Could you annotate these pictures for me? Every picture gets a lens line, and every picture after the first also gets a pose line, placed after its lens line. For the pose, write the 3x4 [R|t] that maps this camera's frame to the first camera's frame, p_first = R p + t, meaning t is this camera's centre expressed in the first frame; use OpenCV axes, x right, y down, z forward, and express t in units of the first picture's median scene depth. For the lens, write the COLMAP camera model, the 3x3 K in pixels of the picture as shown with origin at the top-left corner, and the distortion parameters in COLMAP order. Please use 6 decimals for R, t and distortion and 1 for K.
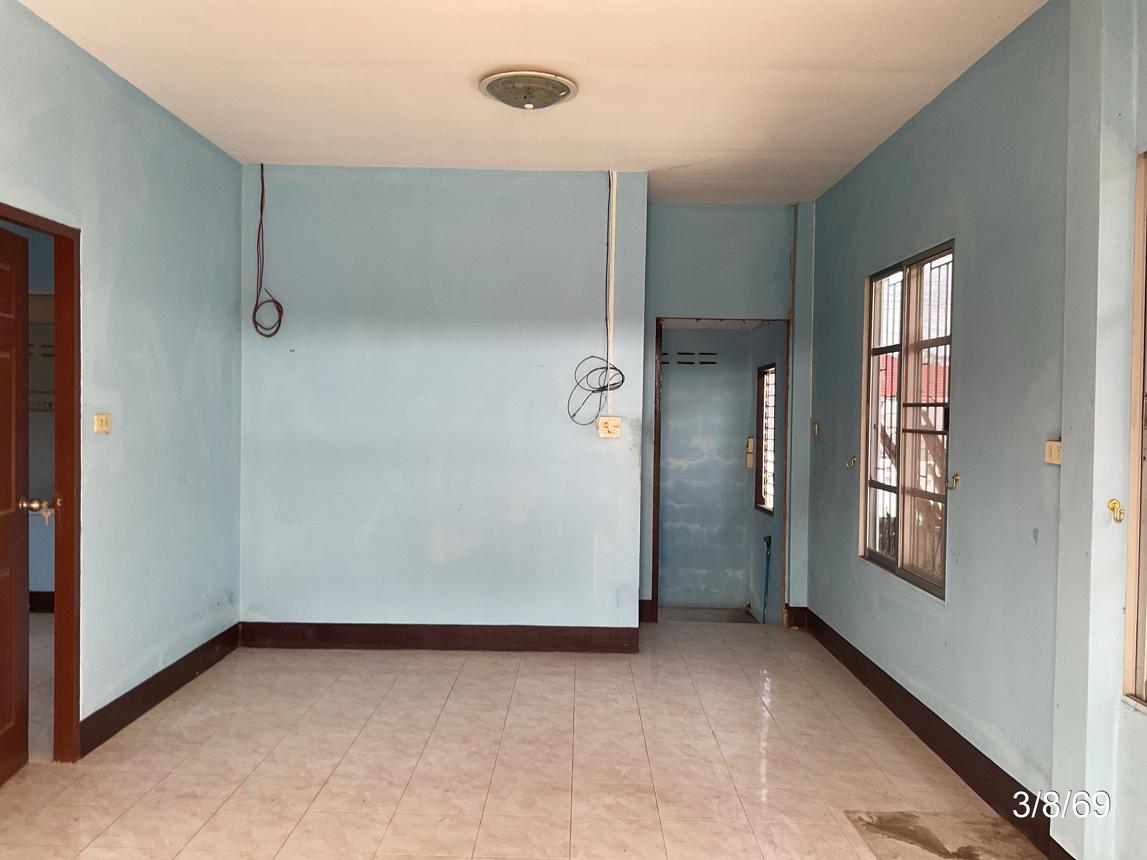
lens RADIAL K [[952.9, 0, 573.5], [0, 952.9, 430.0], [0, 0, 1]] dist [0.113575, 0.000288]
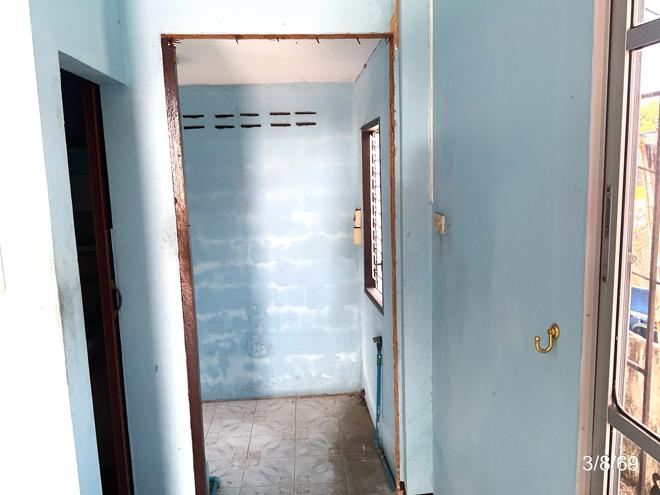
lens RADIAL K [[556.8, 0, 330.0], [0, 556.8, 247.5], [0, 0, 1]] dist [0.096570, 0.000053]
pose [[0.994690, -0.058463, 0.084696, 0.112784], [0.047156, 0.990413, 0.129842, -0.024529], [-0.091475, -0.125158, 0.987911, 0.485689]]
